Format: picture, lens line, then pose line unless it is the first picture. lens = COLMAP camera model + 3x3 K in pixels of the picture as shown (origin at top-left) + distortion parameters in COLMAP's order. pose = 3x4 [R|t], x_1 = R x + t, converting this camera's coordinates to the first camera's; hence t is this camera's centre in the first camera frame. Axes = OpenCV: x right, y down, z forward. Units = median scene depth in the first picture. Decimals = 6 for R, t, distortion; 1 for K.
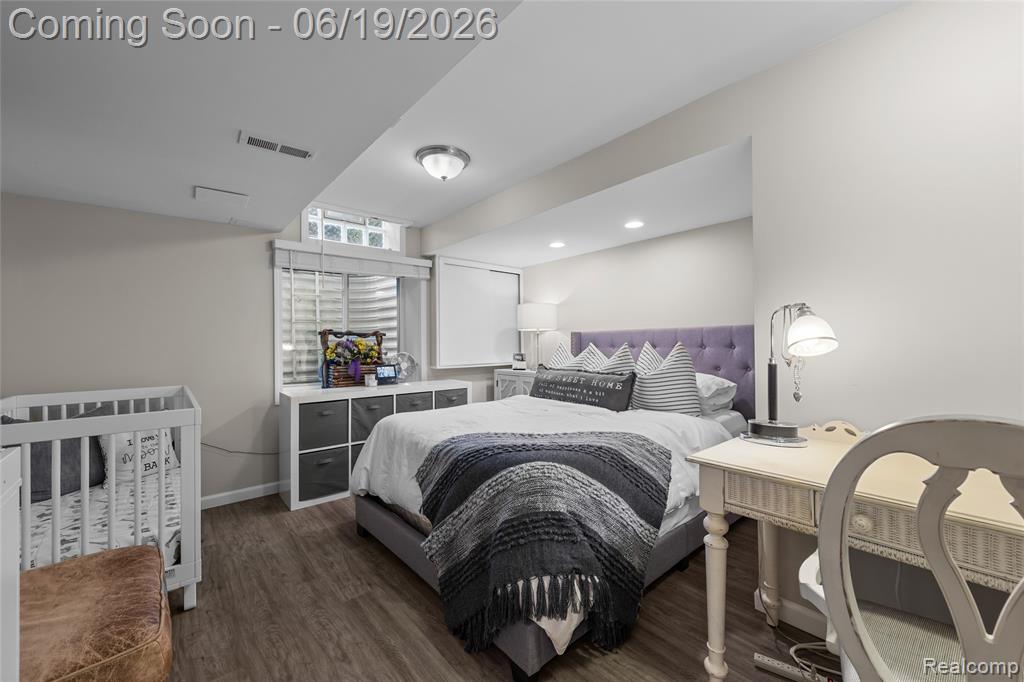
lens RADIAL K [[415.4, 0, 511.4], [0, 415.4, 339.2], [0, 0, 1]] dist [0.011502, -0.003549]
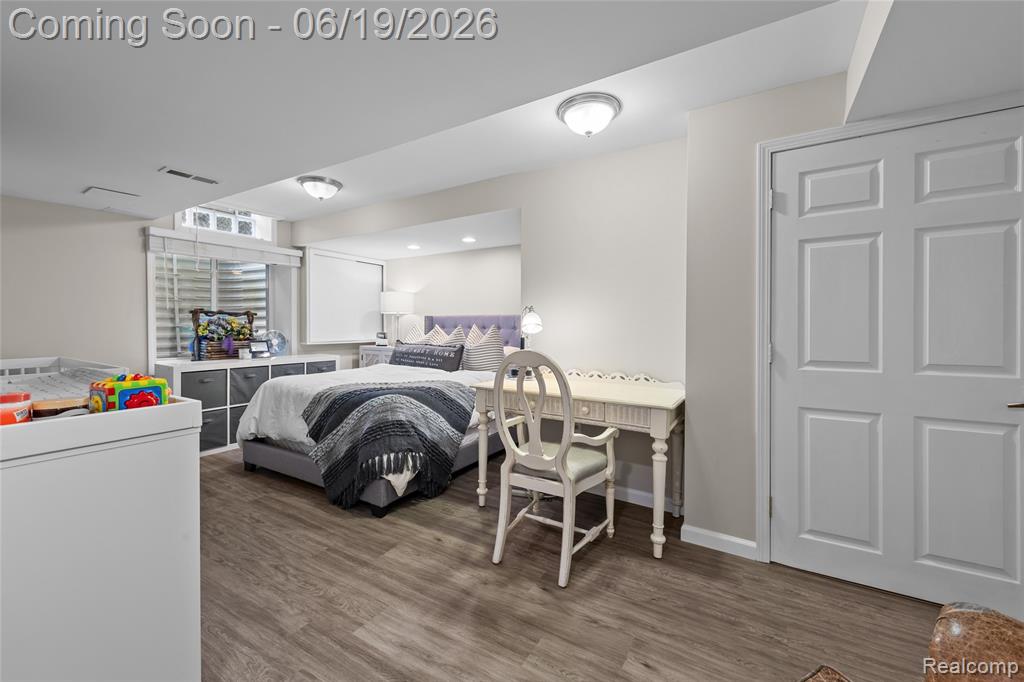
lens RADIAL K [[415.4, 0, 519.9], [0, 415.4, 335.3], [0, 0, 1]] dist [0.011502, -0.003549]
pose [[0.945618, 0.008203, 0.325175, 0.008040], [-0.019436, 0.999321, 0.031311, -0.004469], [-0.324697, -0.035929, 0.945135, -0.416123]]
